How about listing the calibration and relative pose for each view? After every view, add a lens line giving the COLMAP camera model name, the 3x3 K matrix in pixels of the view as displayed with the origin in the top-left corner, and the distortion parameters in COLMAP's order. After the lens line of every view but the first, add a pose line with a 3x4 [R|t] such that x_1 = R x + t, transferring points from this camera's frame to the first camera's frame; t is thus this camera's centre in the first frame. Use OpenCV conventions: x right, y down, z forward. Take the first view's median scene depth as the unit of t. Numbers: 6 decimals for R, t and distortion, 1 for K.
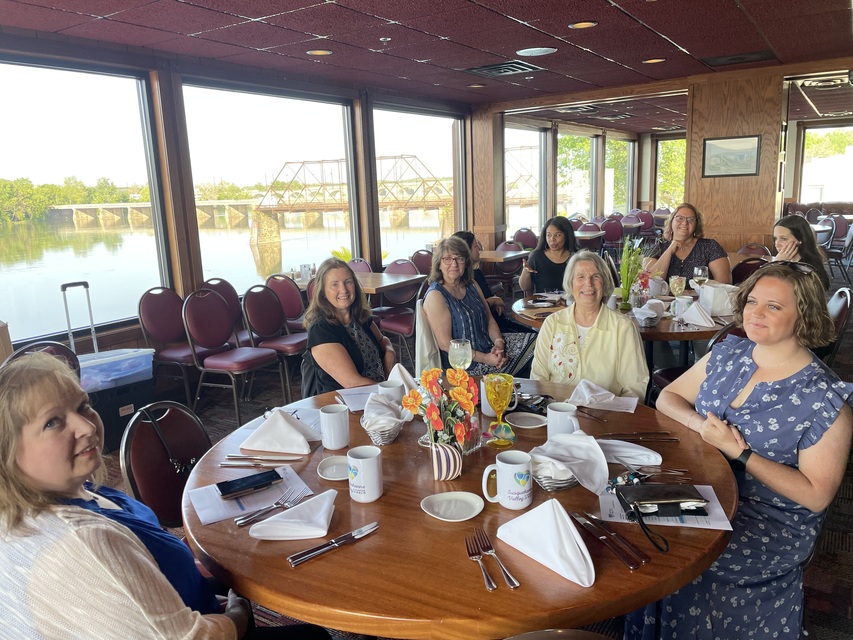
lens RADIAL K [[637.3, 0, 421.4], [0, 637.3, 317.4], [0, 0, 1]] dist [0.057861, -0.079085]
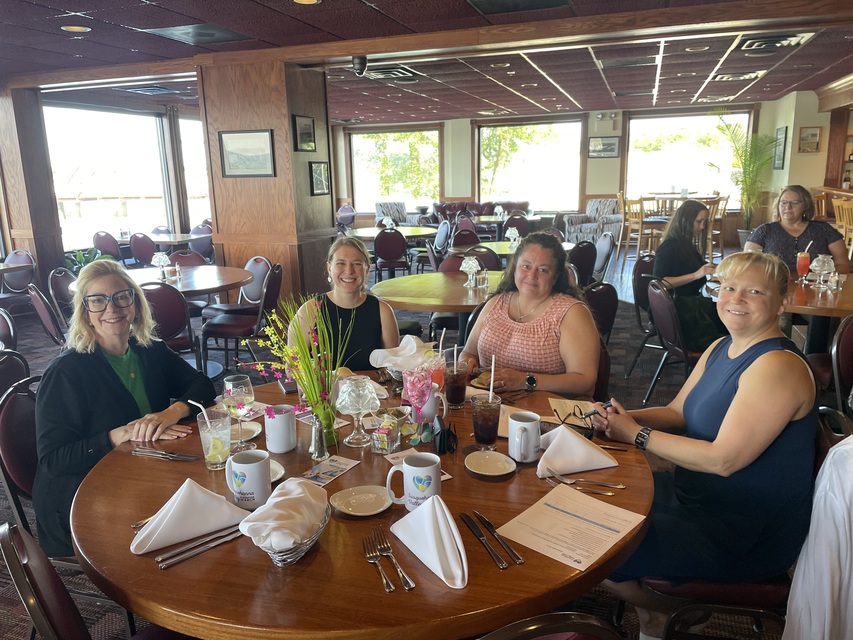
lens RADIAL K [[637.3, 0, 425.2], [0, 637.3, 328.6], [0, 0, 1]] dist [0.057861, -0.079085]
pose [[0.965795, -0.041598, 0.255947, 0.505065], [0.033507, 0.998794, 0.035894, -0.040508], [-0.257131, -0.026090, 0.966024, 0.106619]]
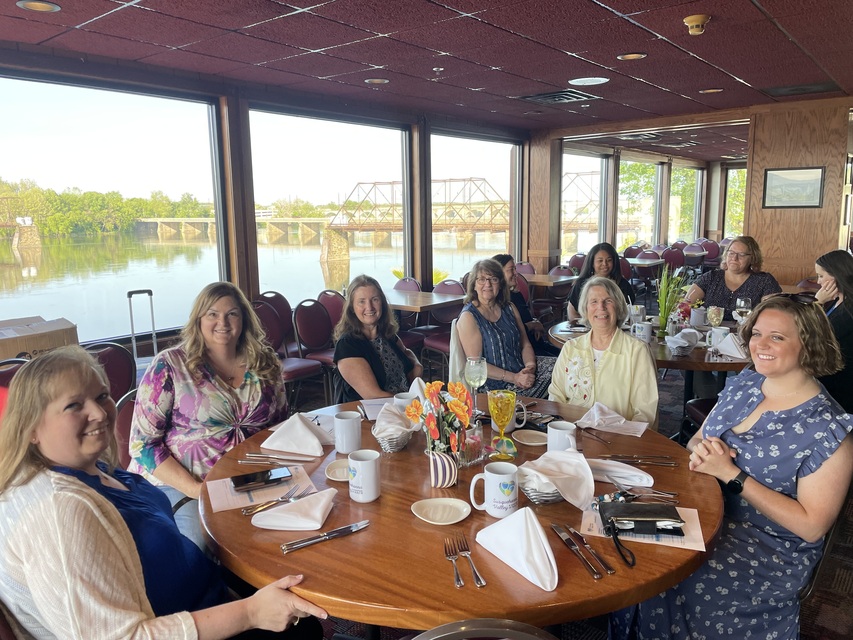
lens RADIAL K [[637.3, 0, 430.2], [0, 637.3, 318.9], [0, 0, 1]] dist [0.057861, -0.079085]
pose [[0.995117, 0.041344, -0.089625, 0.028835], [-0.044076, 0.998615, -0.028714, 0.001996], [0.088314, 0.032524, 0.995562, -0.018291]]
